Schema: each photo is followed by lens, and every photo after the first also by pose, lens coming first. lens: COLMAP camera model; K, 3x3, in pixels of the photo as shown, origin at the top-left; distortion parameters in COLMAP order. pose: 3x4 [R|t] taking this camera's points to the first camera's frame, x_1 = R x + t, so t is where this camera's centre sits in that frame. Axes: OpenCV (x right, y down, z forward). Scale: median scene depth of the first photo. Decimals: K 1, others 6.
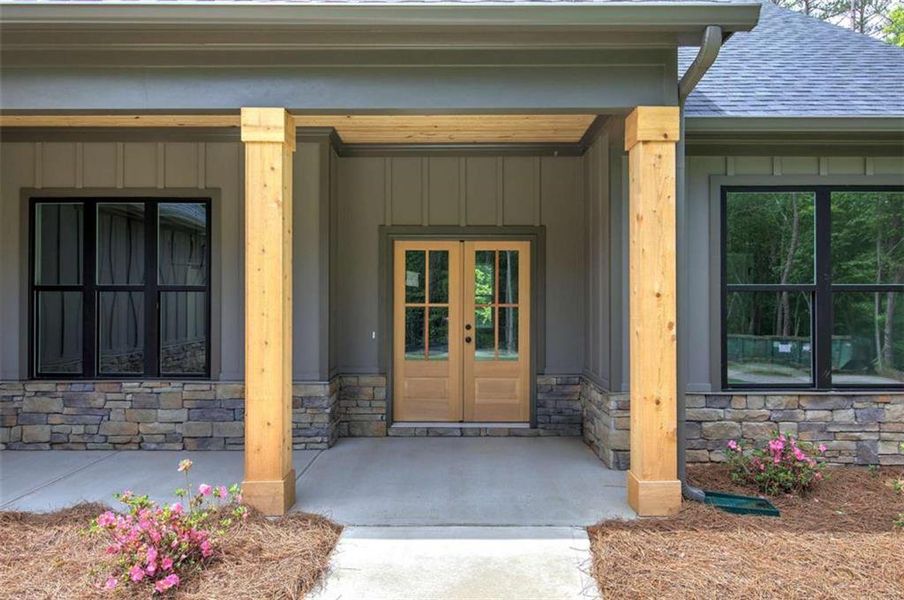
lens RADIAL K [[673.3, 0, 452.0], [0, 673.3, 300.0], [0, 0, 1]] dist [0.027635, -0.002478]
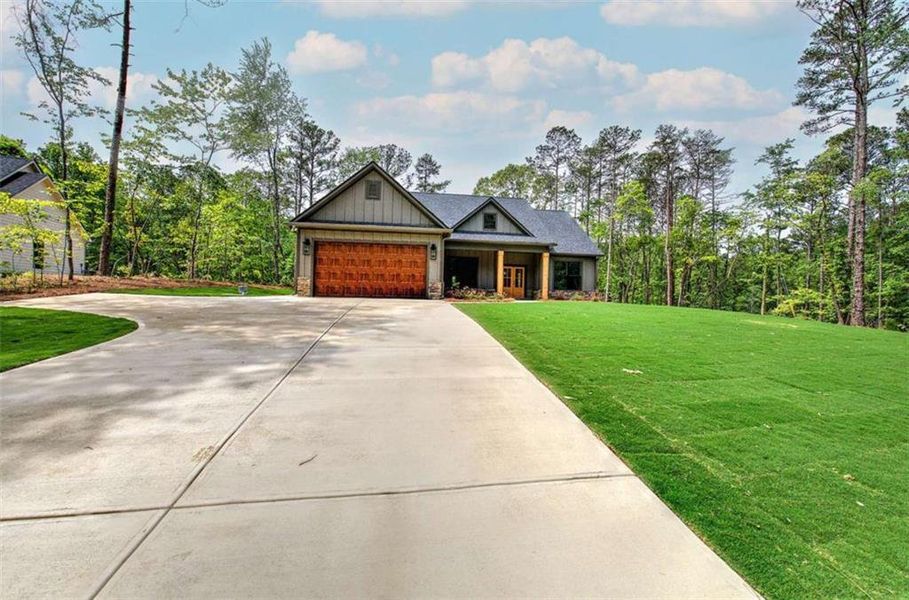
lens RADIAL K [[370.0, 0, 454.5], [0, 370.0, 300.0], [0, 0, 1]] dist [-0.000065, 0.000093]
pose [[0.997029, 0.022041, 0.073811, -0.724457], [-0.021865, 0.999756, -0.003187, 0.221549], [-0.073863, 0.001564, 0.997267, -2.175586]]
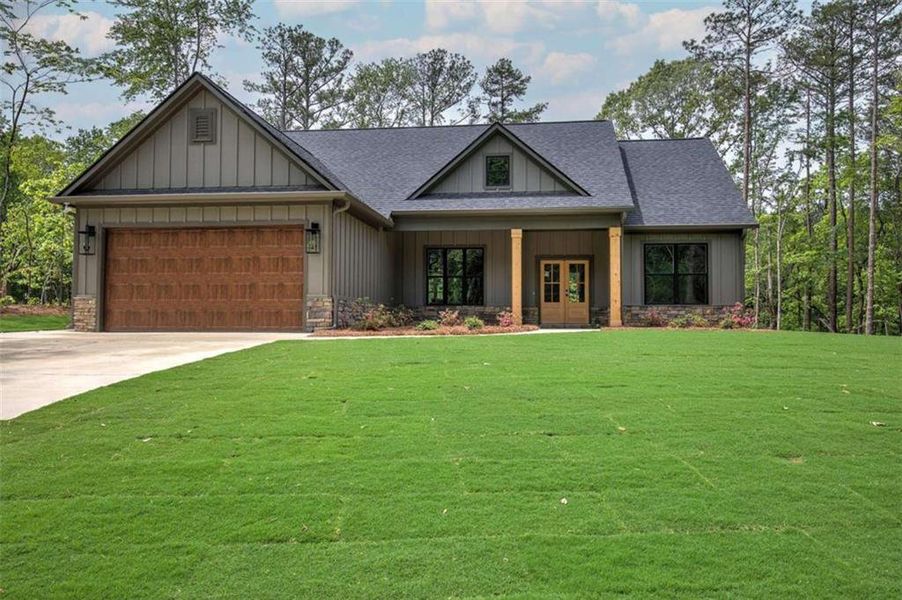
lens RADIAL K [[671.8, 0, 451.0], [0, 671.8, 300.0], [0, 0, 1]] dist [0.027635, -0.002478]
pose [[0.985769, -0.004282, -0.168049, 0.019023], [-0.002775, 0.999125, -0.041736, 0.202177], [0.168080, 0.041609, 0.984895, -1.894833]]
